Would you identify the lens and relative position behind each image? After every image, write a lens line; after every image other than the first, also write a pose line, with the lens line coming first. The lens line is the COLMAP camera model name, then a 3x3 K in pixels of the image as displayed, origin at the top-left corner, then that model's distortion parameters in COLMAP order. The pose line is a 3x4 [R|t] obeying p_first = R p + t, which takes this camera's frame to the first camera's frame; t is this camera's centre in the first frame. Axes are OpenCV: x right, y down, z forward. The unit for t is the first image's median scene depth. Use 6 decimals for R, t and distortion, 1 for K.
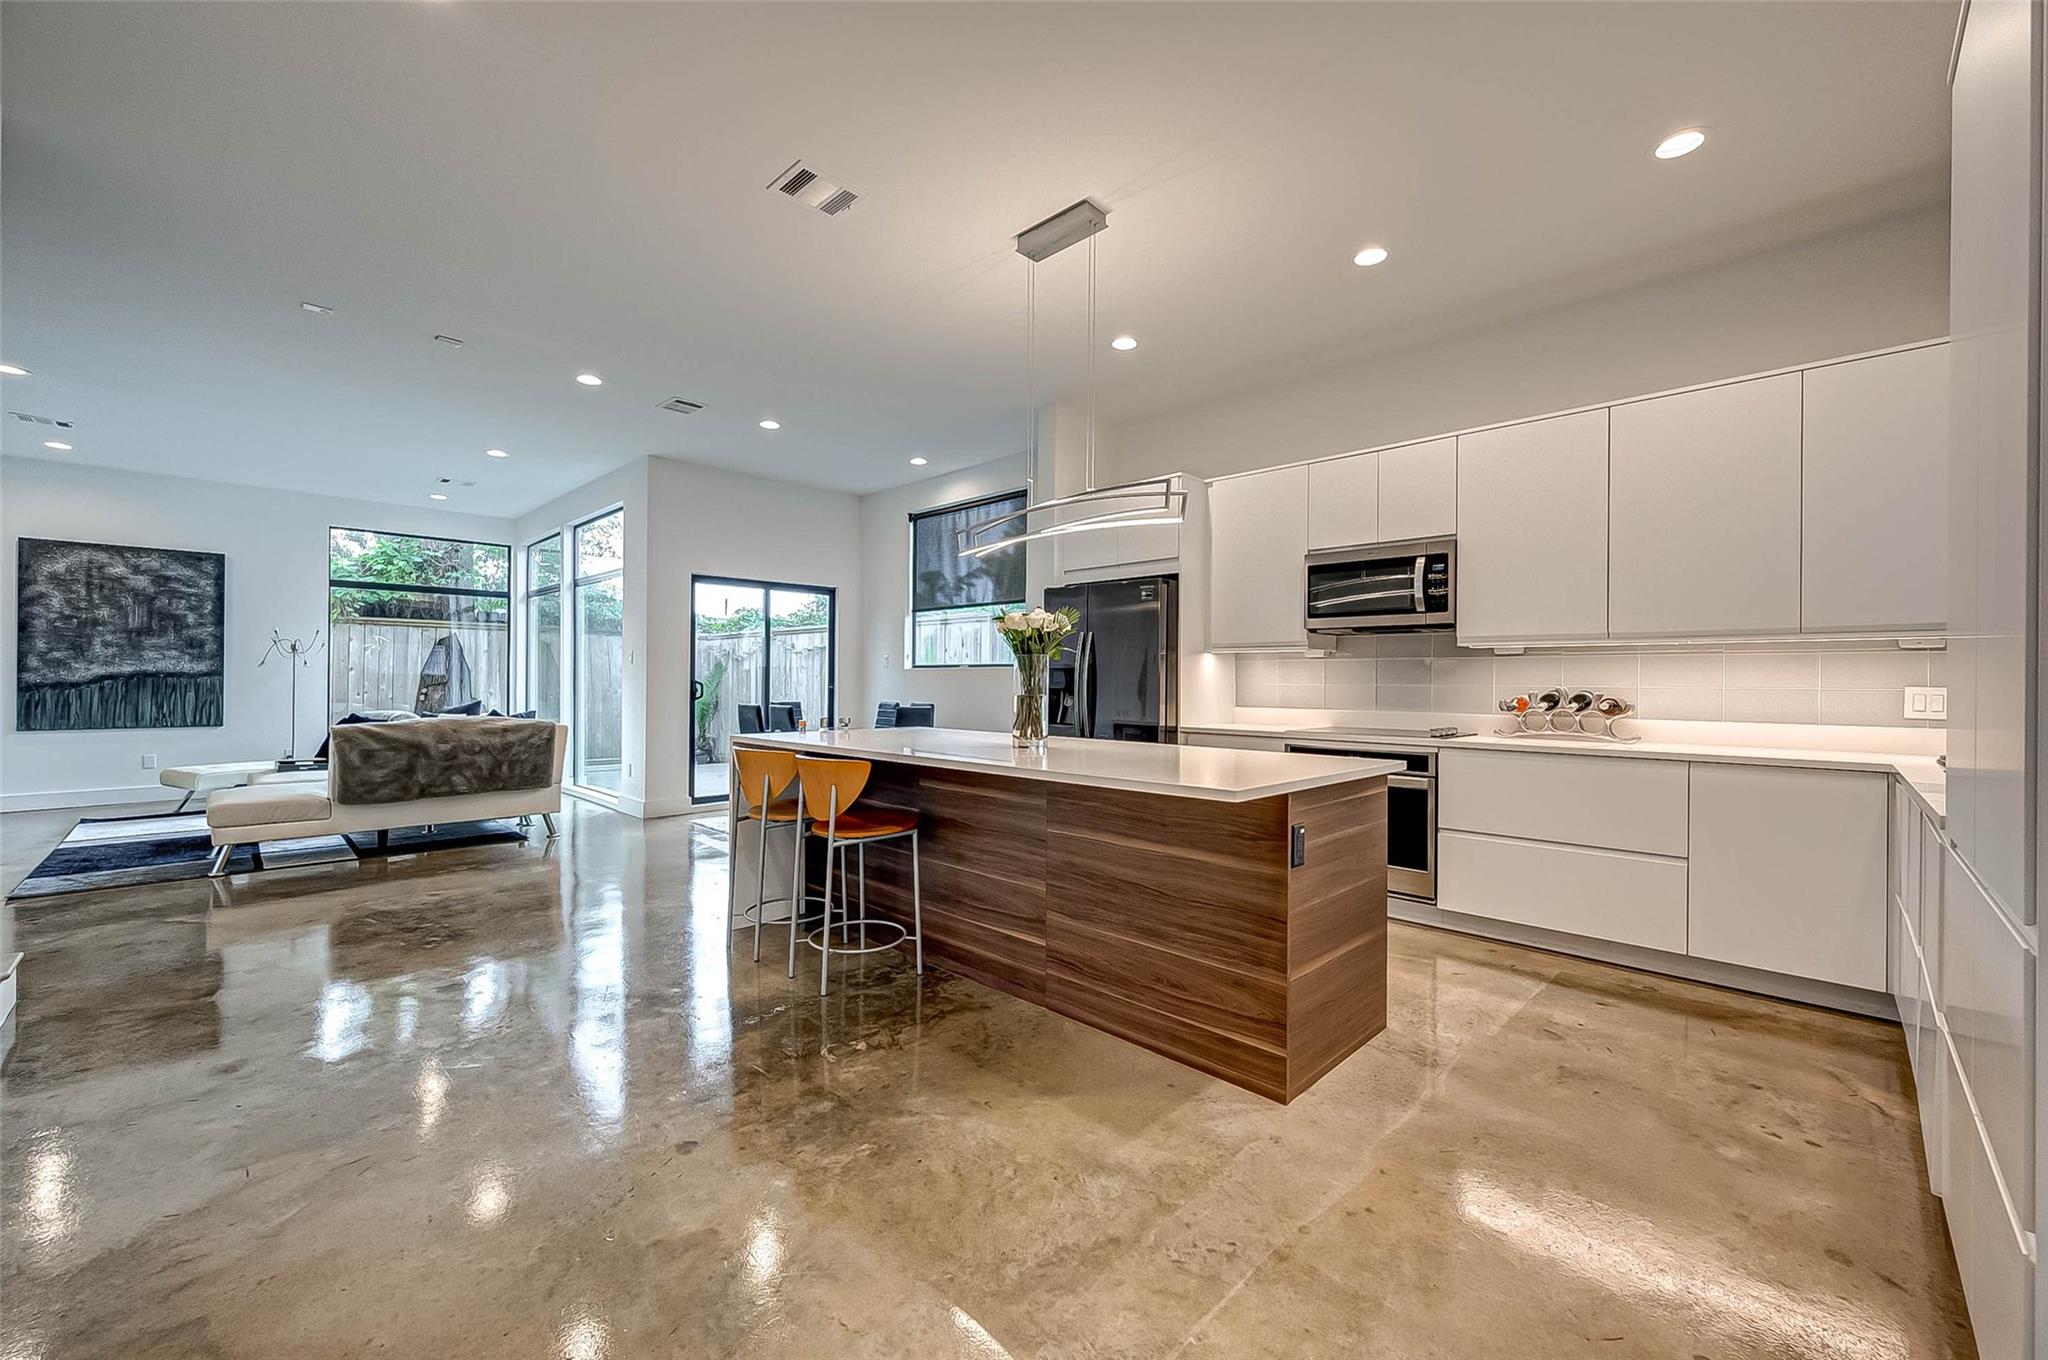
lens RADIAL K [[817.4, 0, 1024.0], [0, 817.4, 680.0], [0, 0, 1]] dist [-0.003510, -0.000325]
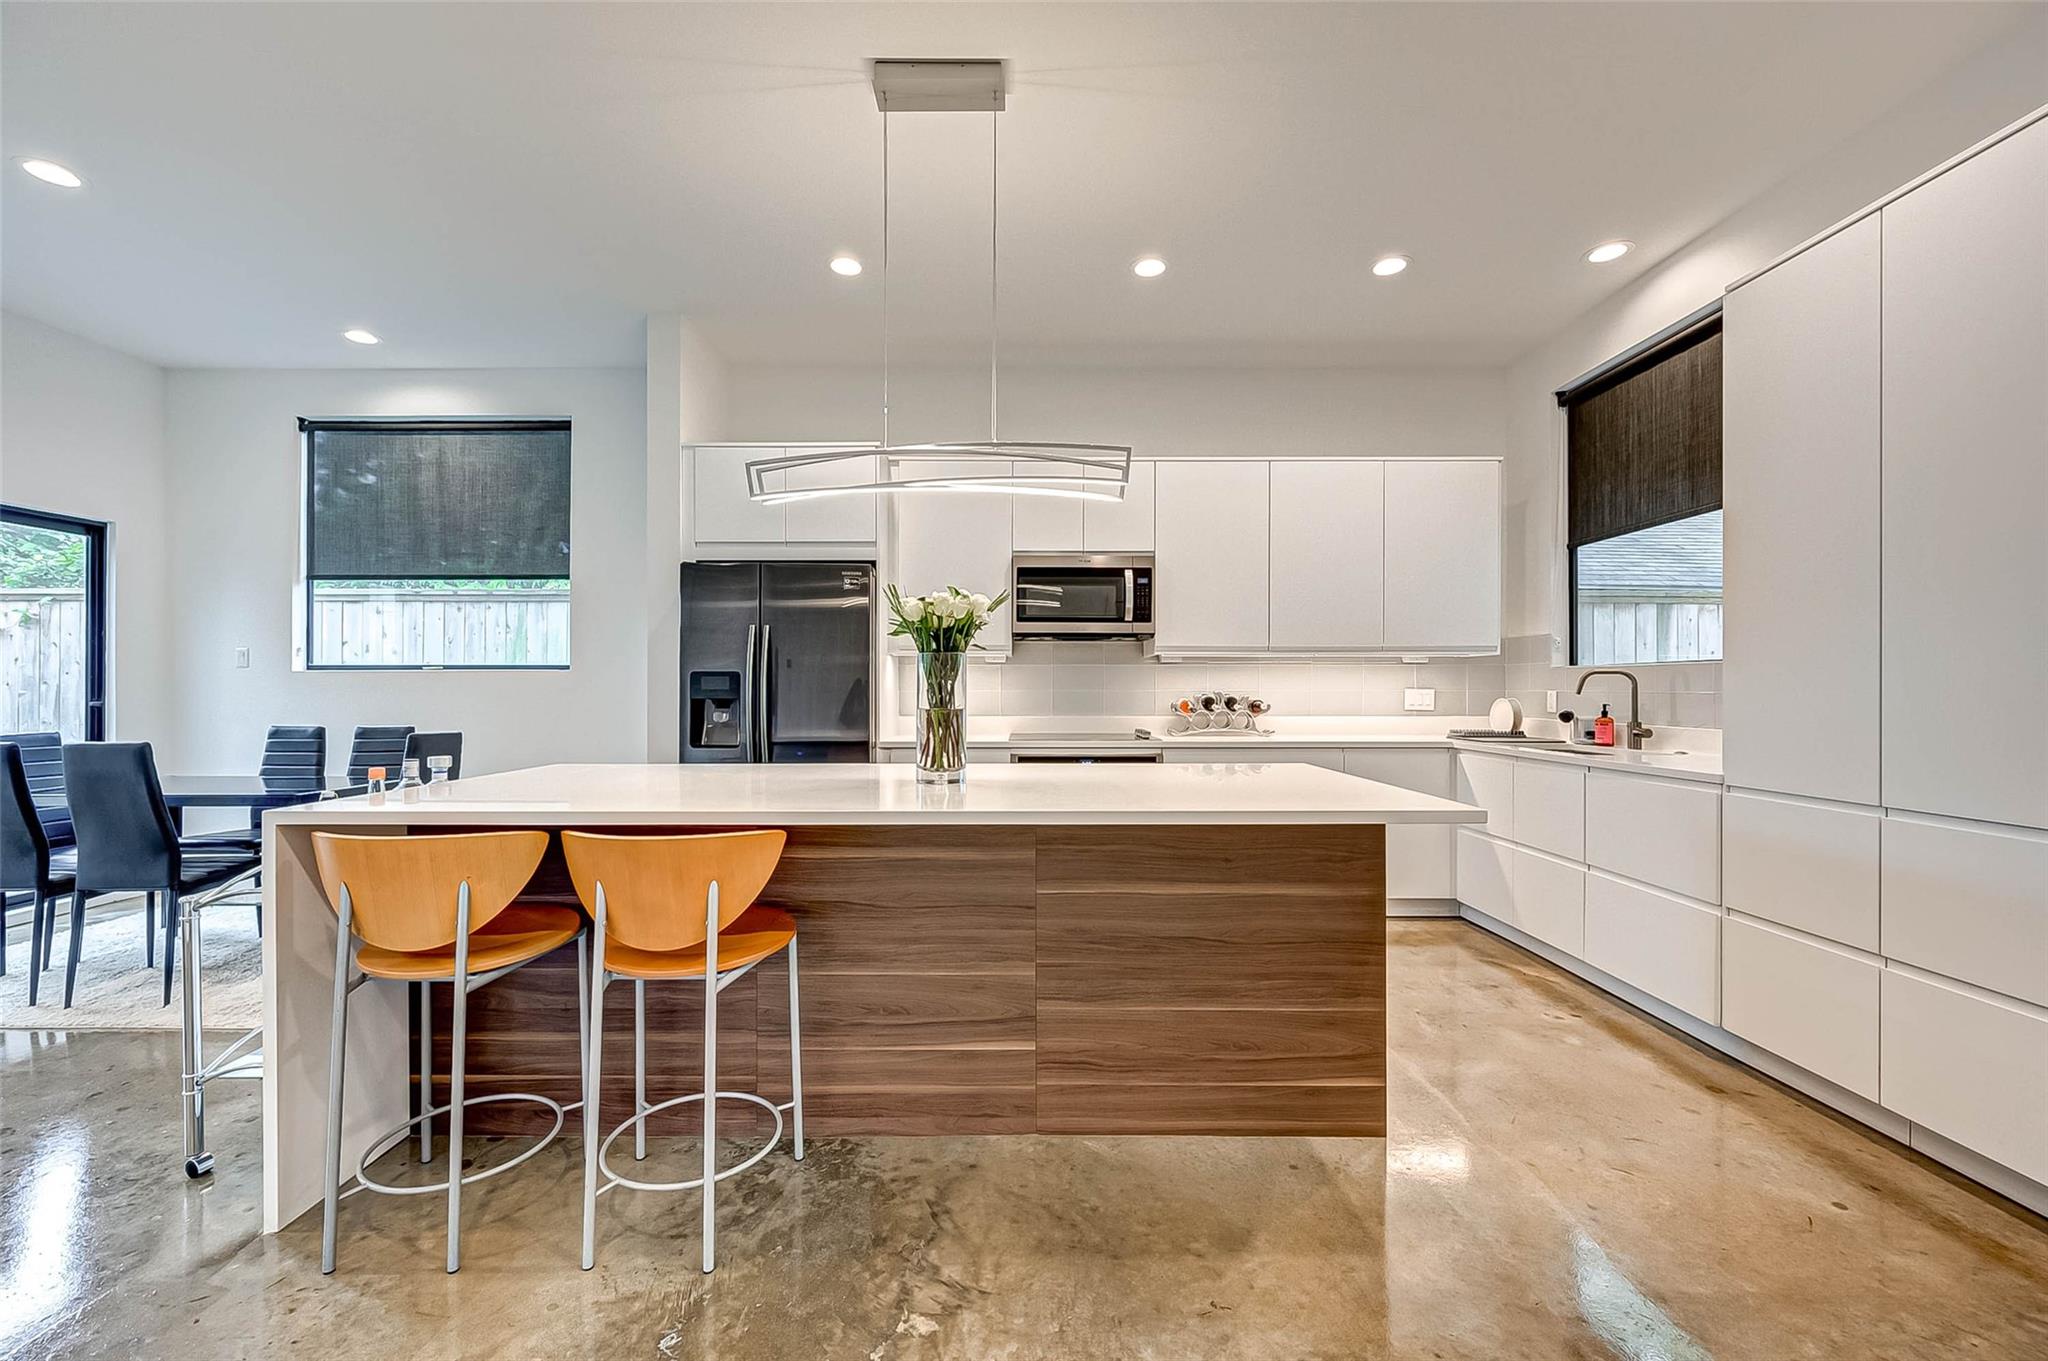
lens RADIAL K [[812.3, 0, 1025.1], [0, 812.3, 687.8], [0, 0, 1]] dist [0.002430, 0.000325]
pose [[0.710404, -0.006304, 0.703765, -0.213473], [0.004303, 0.999980, 0.004615, -0.001652], [-0.703781, -0.000250, 0.710417, 0.210355]]
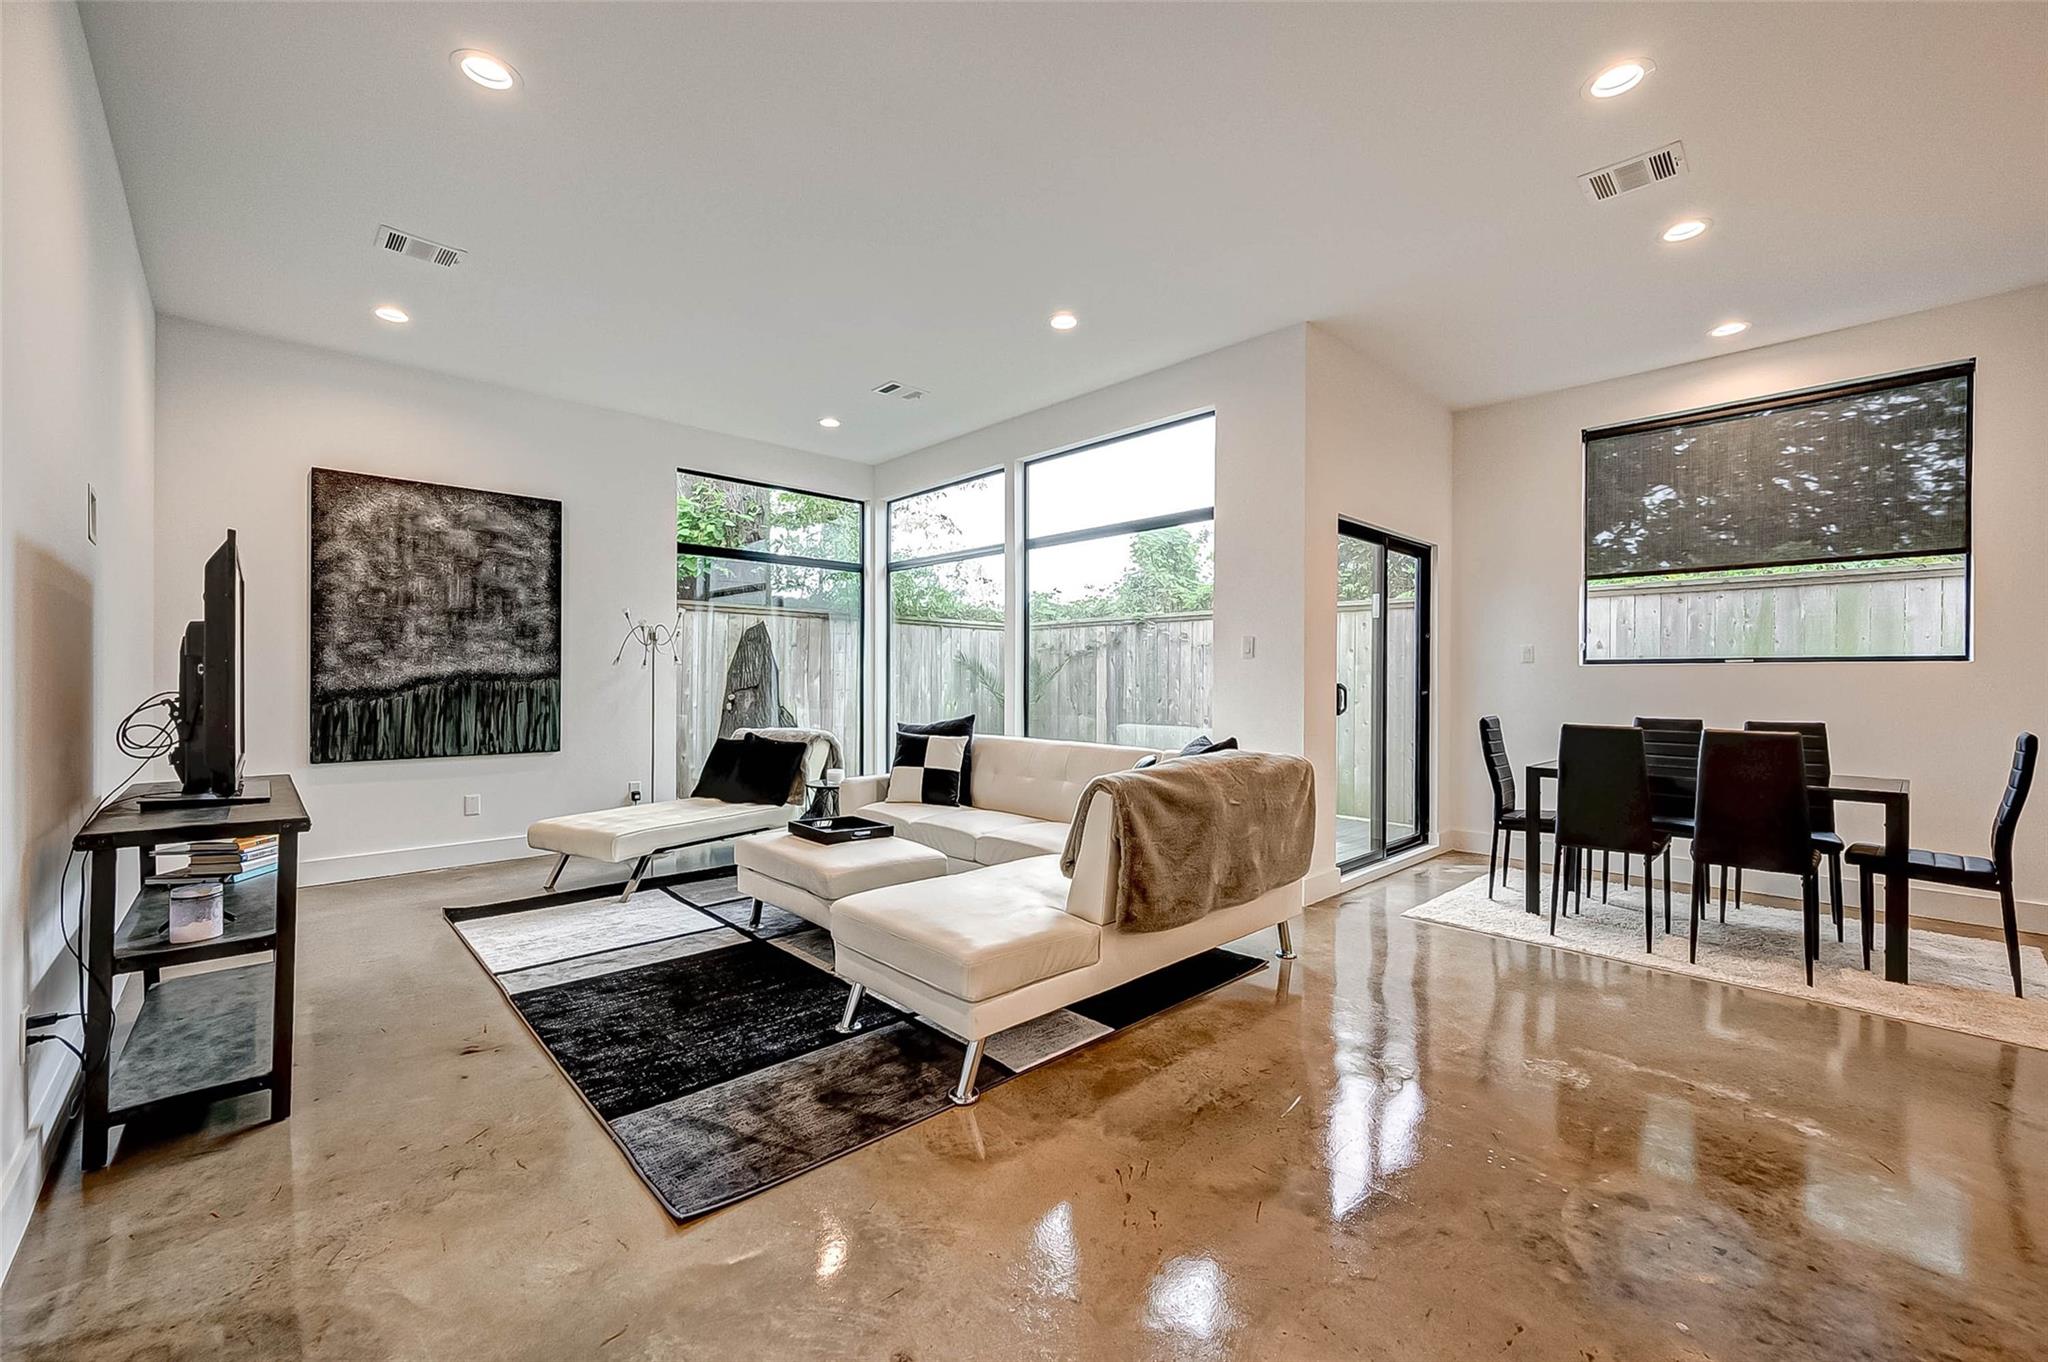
lens RADIAL K [[814.9, 0, 981.4], [0, 814.9, 680.8], [0, 0, 1]] dist [0.000182, 0.000022]
pose [[0.998491, -0.002821, -0.054837, -0.658826], [0.002795, 0.999996, -0.000546, -0.001876], [0.054838, 0.000392, 0.998495, 0.371071]]
